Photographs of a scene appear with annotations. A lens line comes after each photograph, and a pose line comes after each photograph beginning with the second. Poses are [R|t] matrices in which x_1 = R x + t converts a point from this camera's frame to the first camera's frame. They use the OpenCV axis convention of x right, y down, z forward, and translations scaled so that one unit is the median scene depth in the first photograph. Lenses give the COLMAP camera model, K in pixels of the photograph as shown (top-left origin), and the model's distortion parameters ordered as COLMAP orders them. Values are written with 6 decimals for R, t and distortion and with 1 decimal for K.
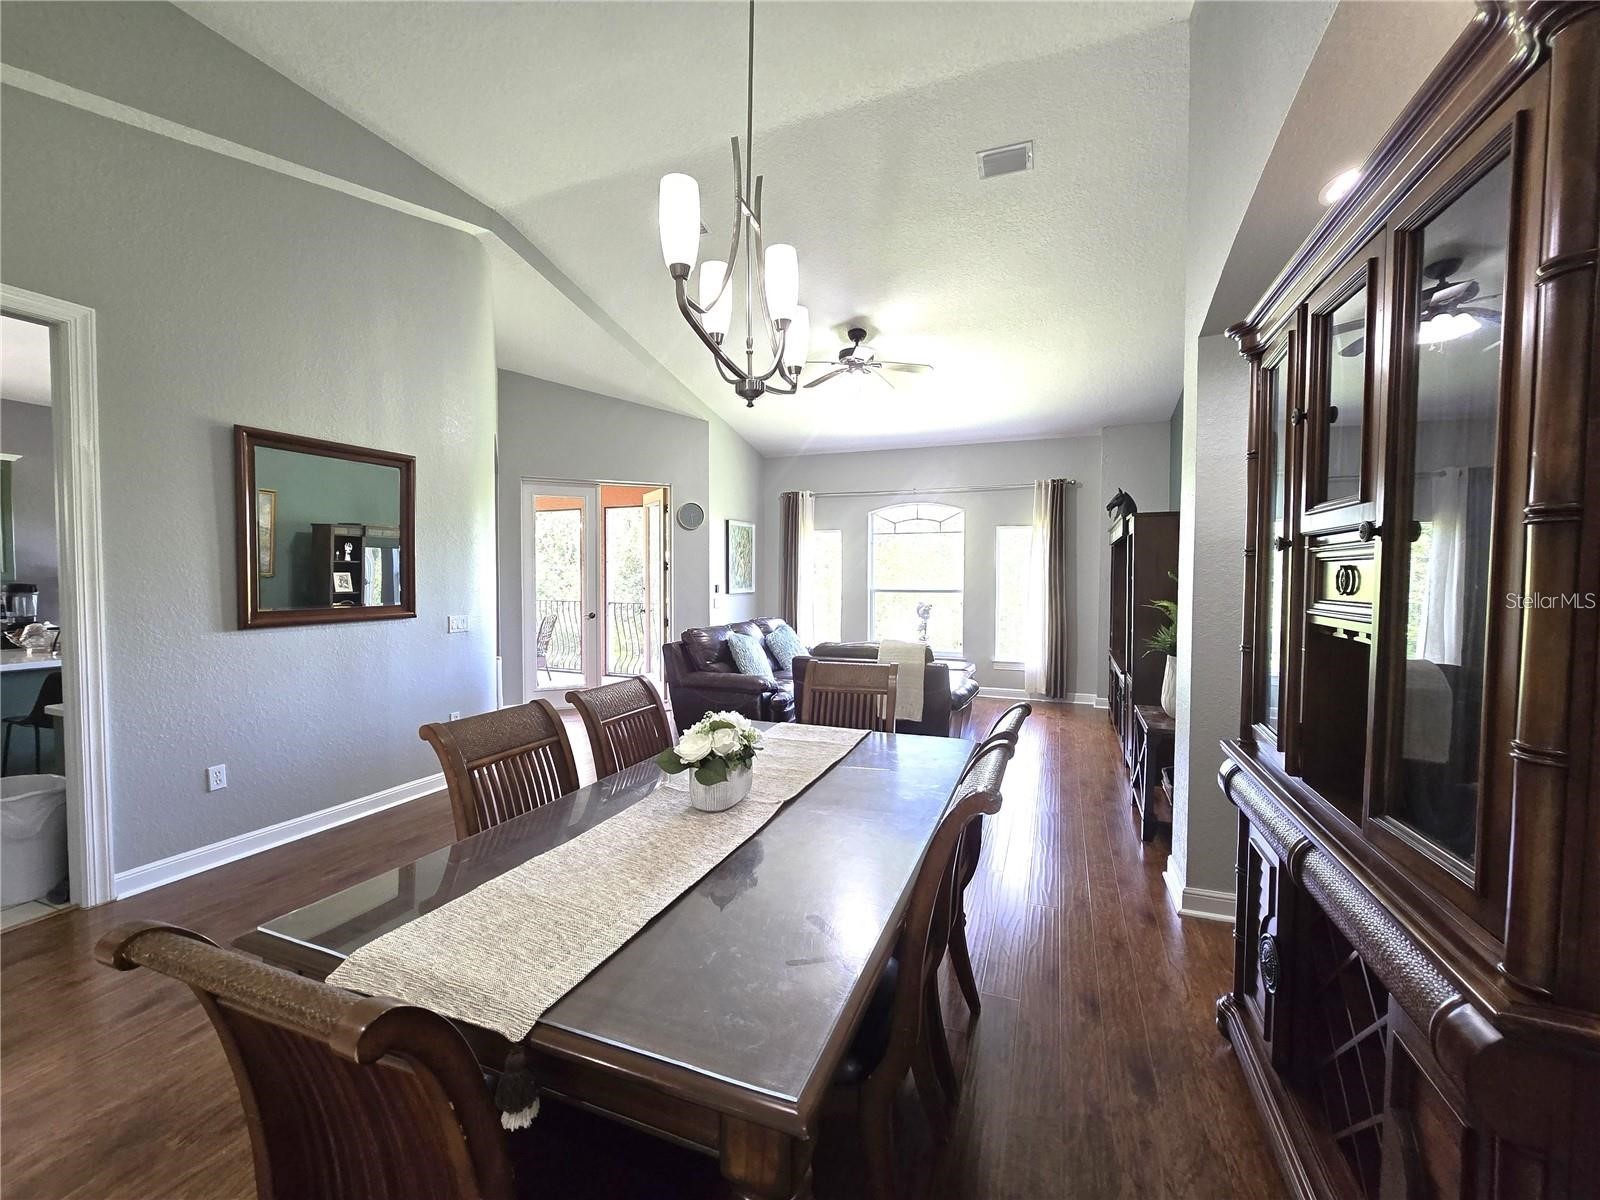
lens RADIAL K [[655.8, 0, 798.6], [0, 655.8, 598.5], [0, 0, 1]] dist [-0.005353, 0.002041]
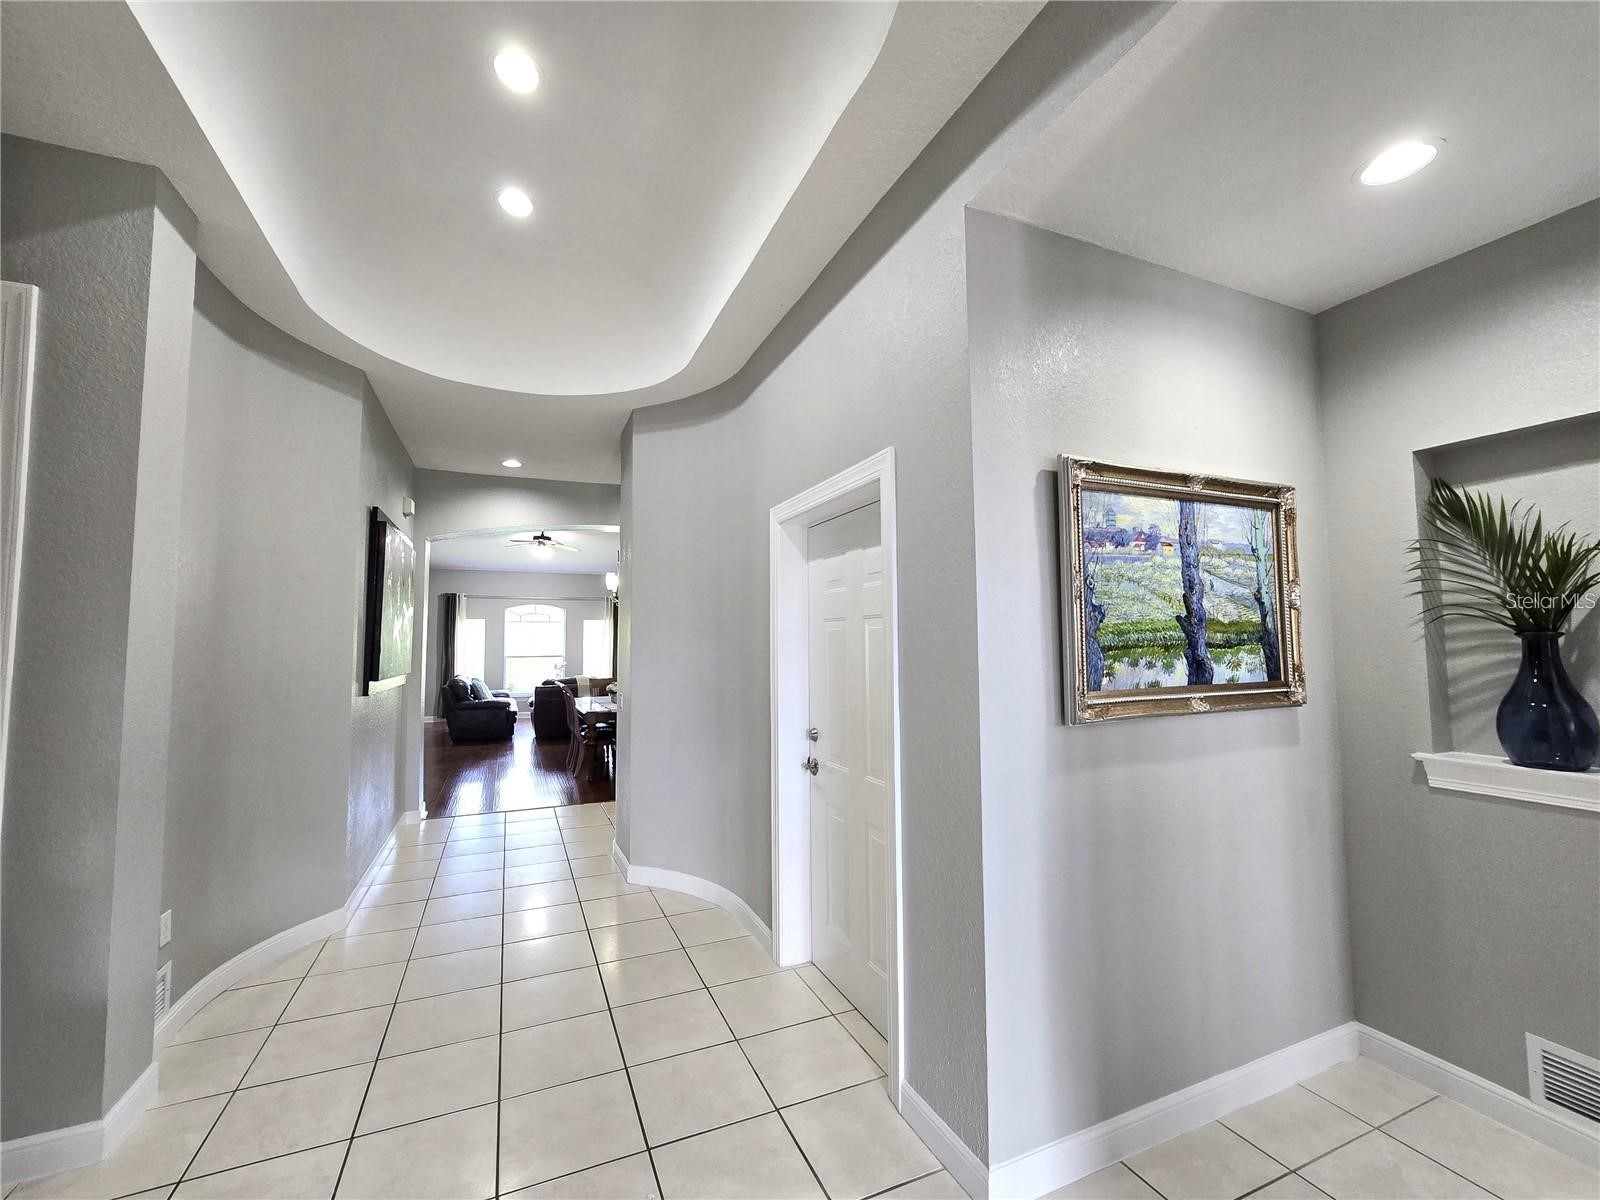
lens RADIAL K [[655.8, 0, 796.8], [0, 655.8, 599.5], [0, 0, 1]] dist [-0.005353, 0.002041]
pose [[0.705629, 0.043194, 0.707264, -1.410707], [0.031500, 0.995241, -0.092208, 0.046839], [-0.707881, 0.087343, 0.700911, -1.717092]]
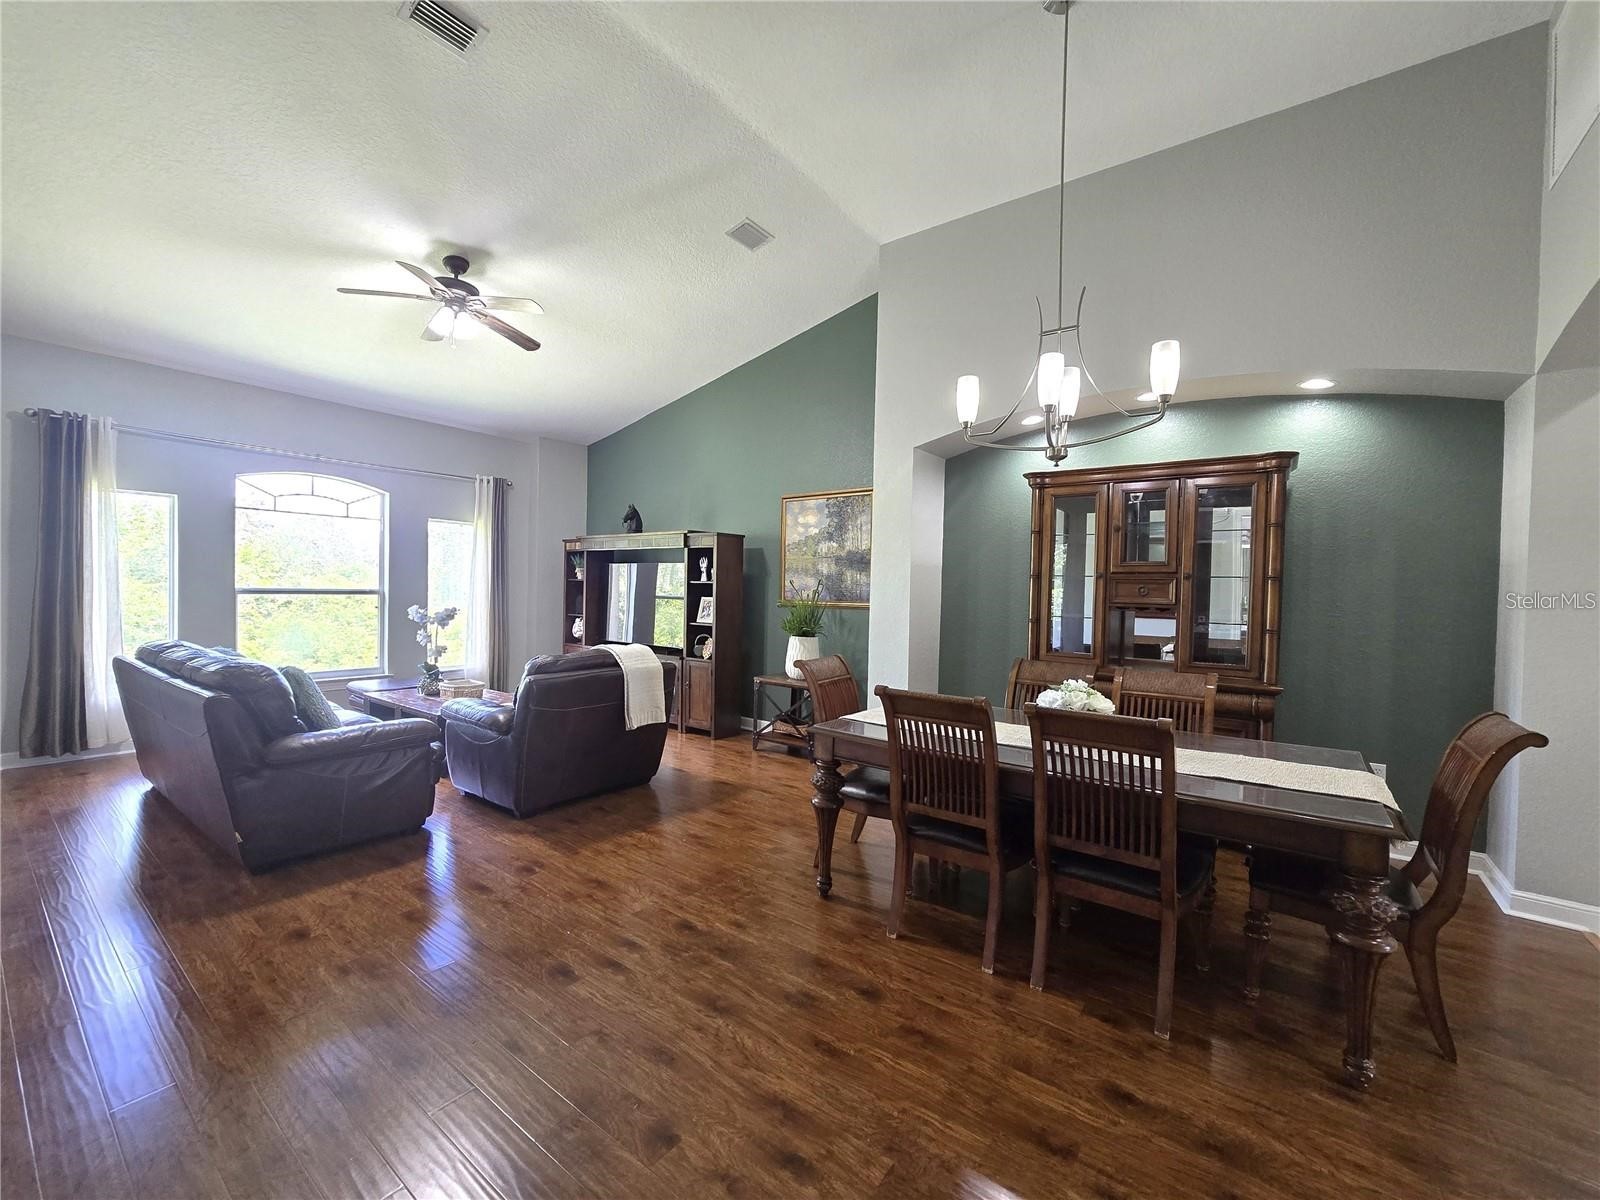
lens RADIAL K [[655.8, 0, 793.3], [0, 655.8, 594.9], [0, 0, 1]] dist [-0.005353, 0.002041]
pose [[0.268236, -0.006217, 0.963333, -1.014581], [0.011580, 0.999928, 0.003229, -0.013847], [-0.963284, 0.010289, 0.268288, 0.747795]]
